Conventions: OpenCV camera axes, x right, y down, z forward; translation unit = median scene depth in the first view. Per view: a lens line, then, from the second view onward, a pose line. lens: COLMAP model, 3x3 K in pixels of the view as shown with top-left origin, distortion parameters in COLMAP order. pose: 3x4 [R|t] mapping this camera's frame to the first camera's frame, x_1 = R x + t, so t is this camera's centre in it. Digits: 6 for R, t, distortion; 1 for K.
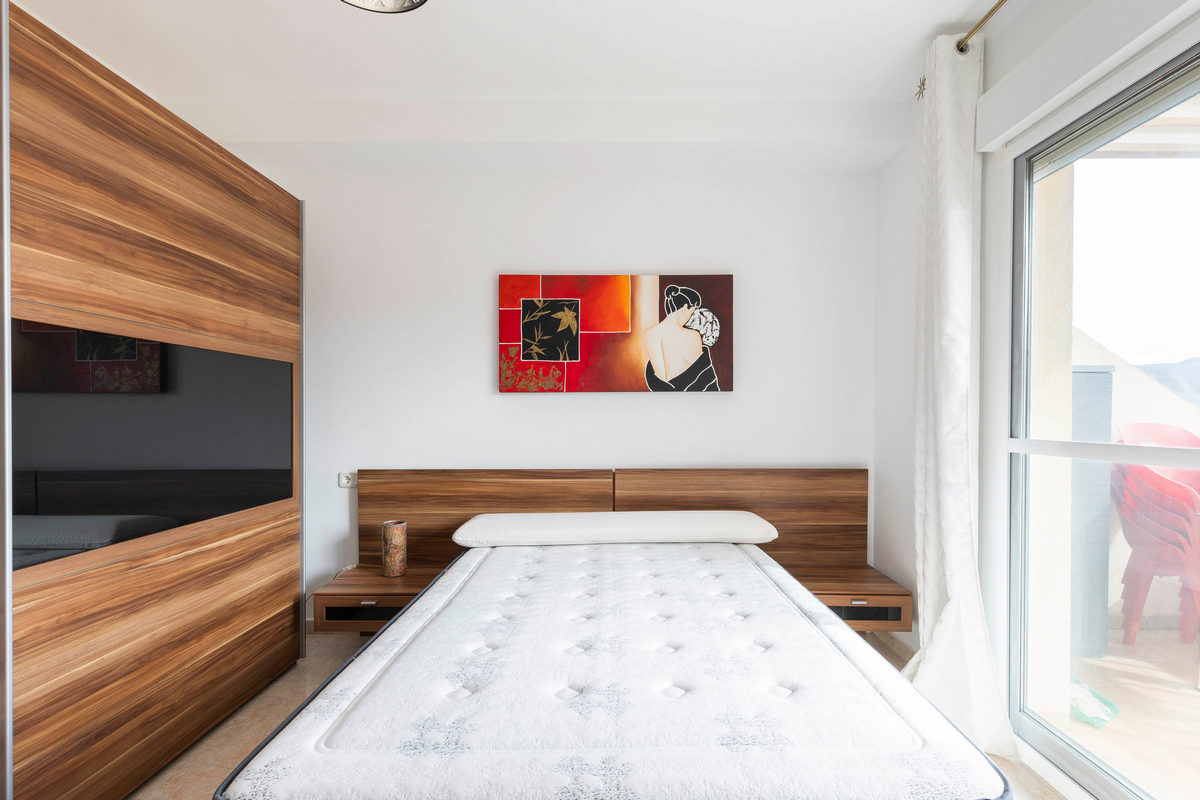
lens RADIAL K [[535.3, 0, 615.2], [0, 535.3, 415.1], [0, 0, 1]] dist [0.003458, -0.000127]
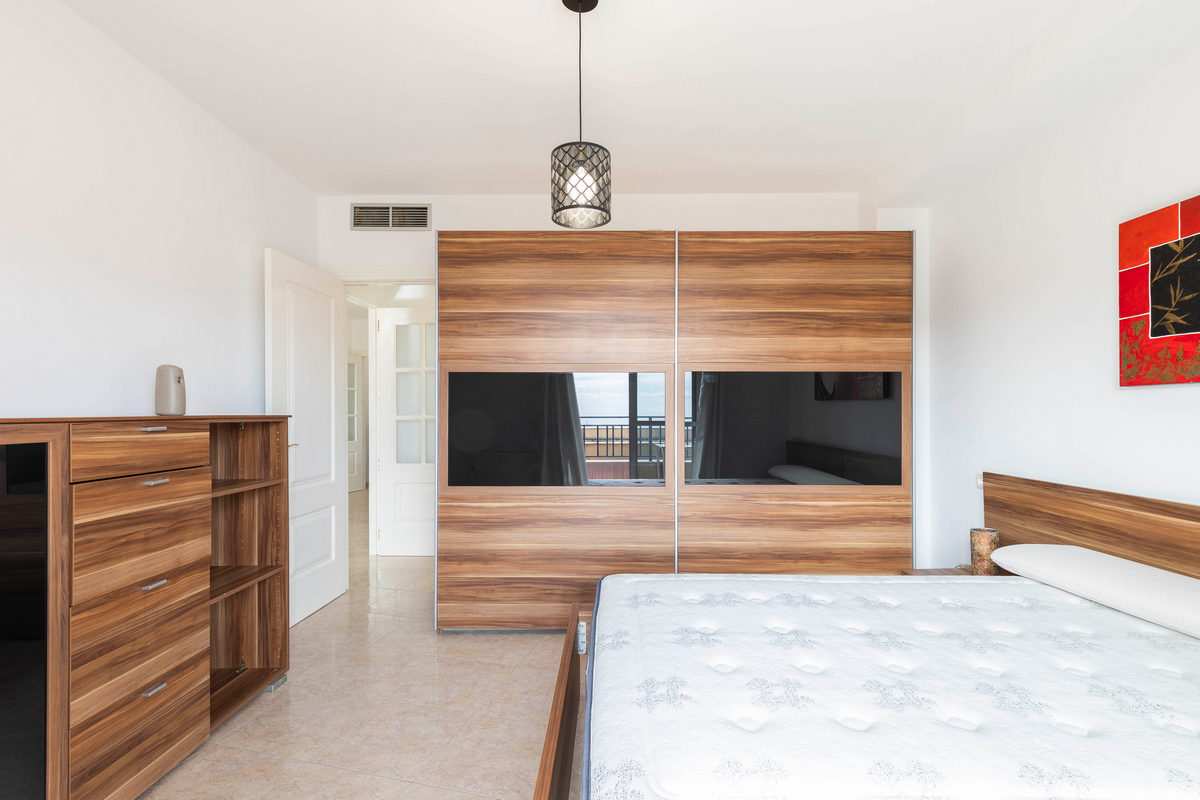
lens RADIAL K [[543.8, 0, 623.2], [0, 543.8, 406.5], [0, 0, 1]] dist [0.001092, 0.000081]
pose [[0.006311, -0.009634, -0.999934, 0.542960], [-0.005603, 0.999938, -0.009670, -0.005150], [0.999964, 0.005663, 0.006257, 0.344710]]
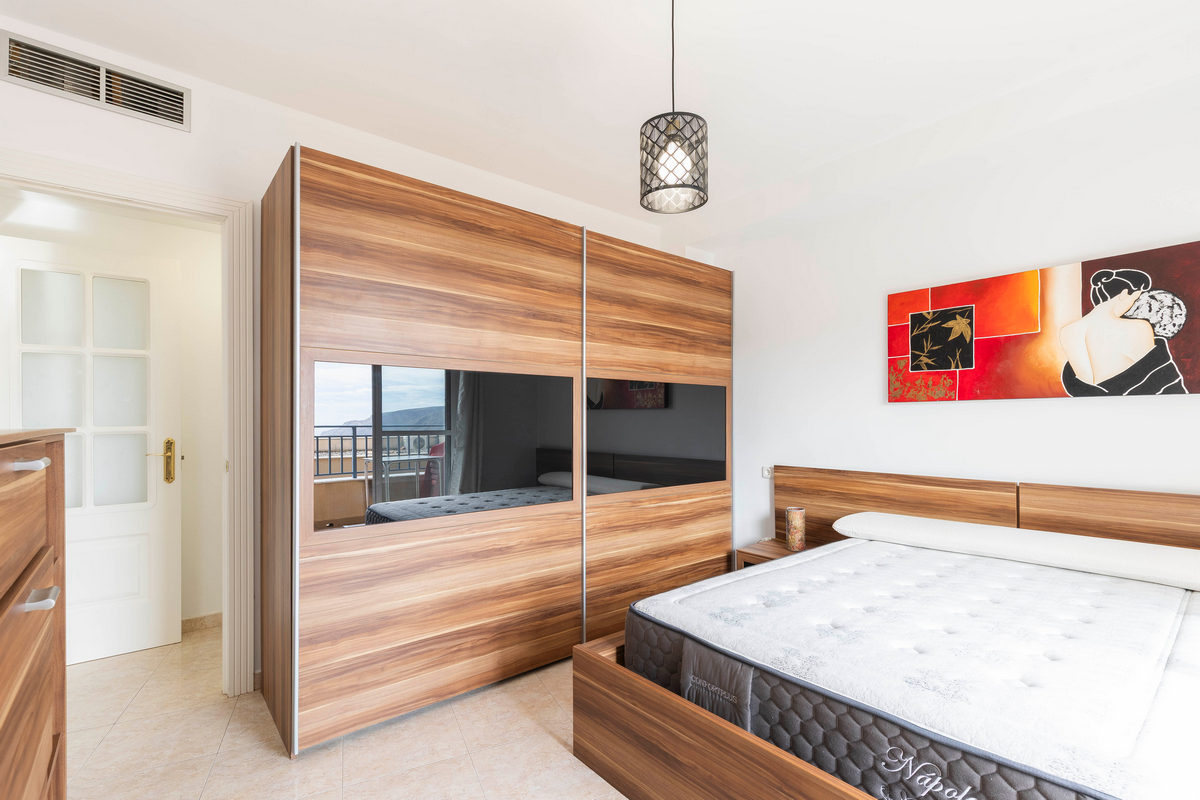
lens RADIAL K [[535.3, 0, 615.2], [0, 535.3, 415.1], [0, 0, 1]] dist [0.003458, -0.000127]
pose [[0.647087, -0.007145, -0.762382, 0.269452], [-0.002448, 0.999931, -0.011448, -0.003306], [0.762412, 0.009274, 0.647026, -0.136190]]
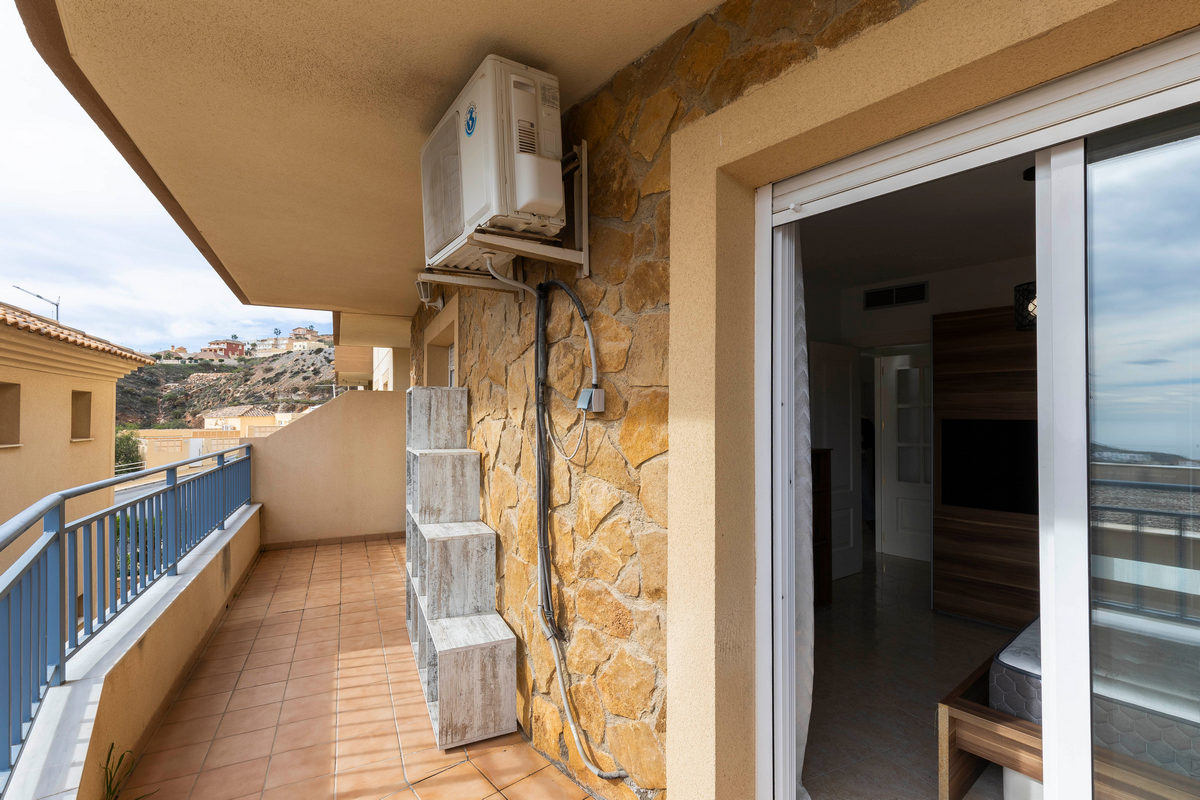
lens RADIAL K [[542.7, 0, 601.8], [0, 542.7, 418.9], [0, 0, 1]] dist [0.007682, -0.000126]
pose [[-0.771049, -0.004212, -0.636762, 1.042199], [-0.007058, 0.999973, 0.001932, -0.075932], [0.636737, 0.005984, -0.771058, 0.531489]]
